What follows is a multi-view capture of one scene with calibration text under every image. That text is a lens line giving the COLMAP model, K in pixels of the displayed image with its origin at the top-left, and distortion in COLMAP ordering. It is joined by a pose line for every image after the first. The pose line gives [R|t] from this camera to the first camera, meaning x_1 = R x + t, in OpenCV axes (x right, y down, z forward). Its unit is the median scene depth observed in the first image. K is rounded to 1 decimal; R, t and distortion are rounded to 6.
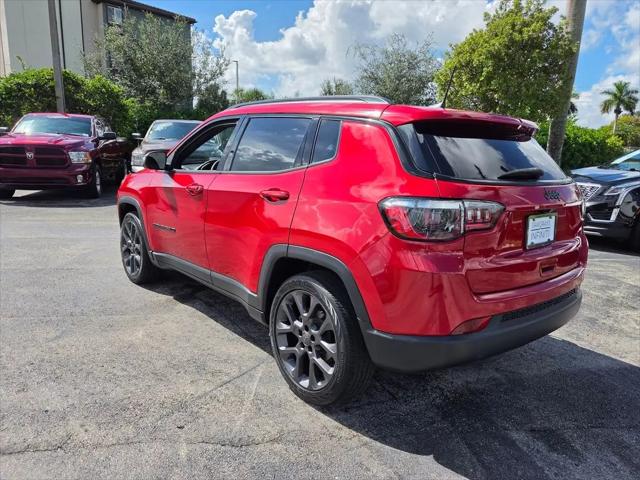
lens RADIAL K [[457.2, 0, 323.5], [0, 457.2, 241.8], [0, 0, 1]] dist [0.053920, -0.044813]
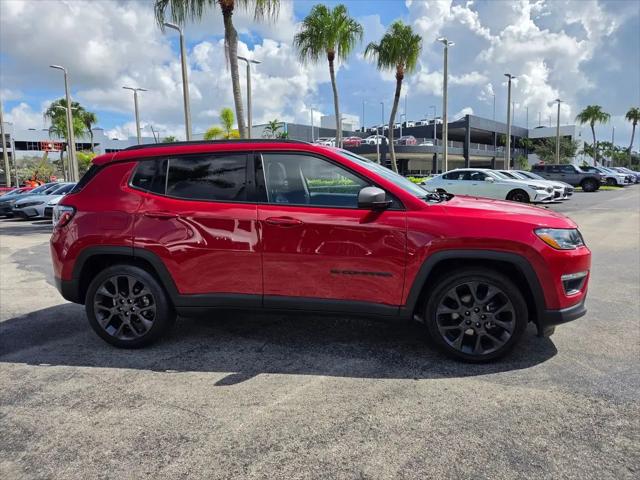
lens RADIAL K [[457.2, 0, 330.9], [0, 457.2, 246.2], [0, 0, 1]] dist [0.053920, -0.044813]
pose [[-0.761529, 0.075954, -0.643665, 0.666247], [-0.137046, 0.951784, 0.274454, -0.386442], [0.633476, 0.297217, -0.714402, 2.038524]]
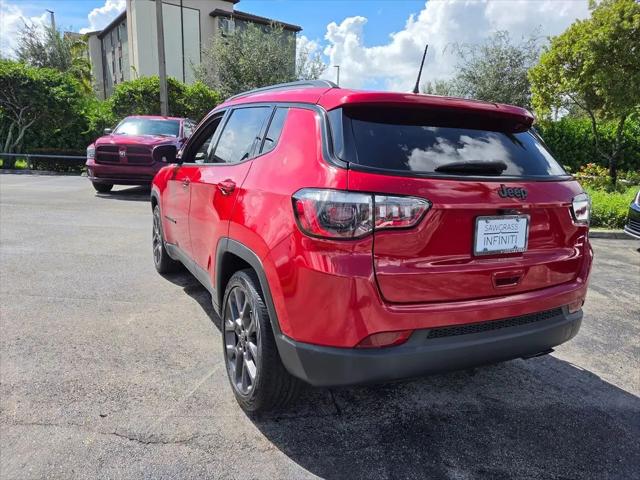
lens RADIAL K [[457.2, 0, 325.7], [0, 457.2, 237.9], [0, 0, 1]] dist [0.053920, -0.044813]
pose [[0.976938, 0.046400, -0.208420, 0.223766], [-0.049488, 0.998728, -0.009623, 0.003423], [0.207708, 0.019715, 0.977992, 0.074366]]
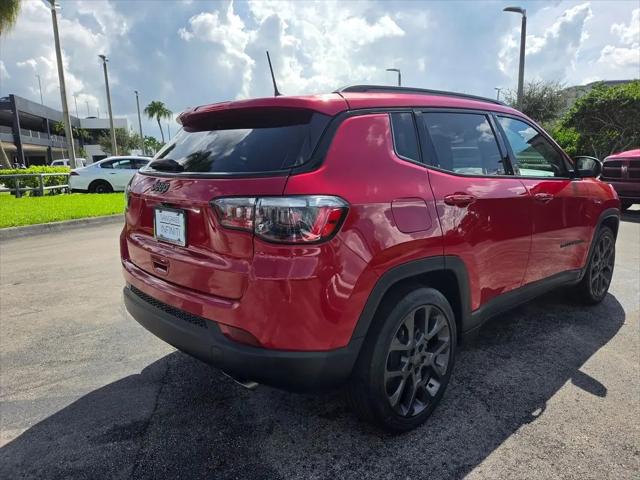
lens RADIAL K [[457.2, 0, 329.9], [0, 457.2, 248.4], [0, 0, 1]] dist [0.053920, -0.044813]
pose [[0.054775, 0.149812, -0.987196, 0.941744], [-0.178723, 0.974185, 0.137921, -0.110021], [0.982374, 0.168880, 0.080136, 0.837062]]
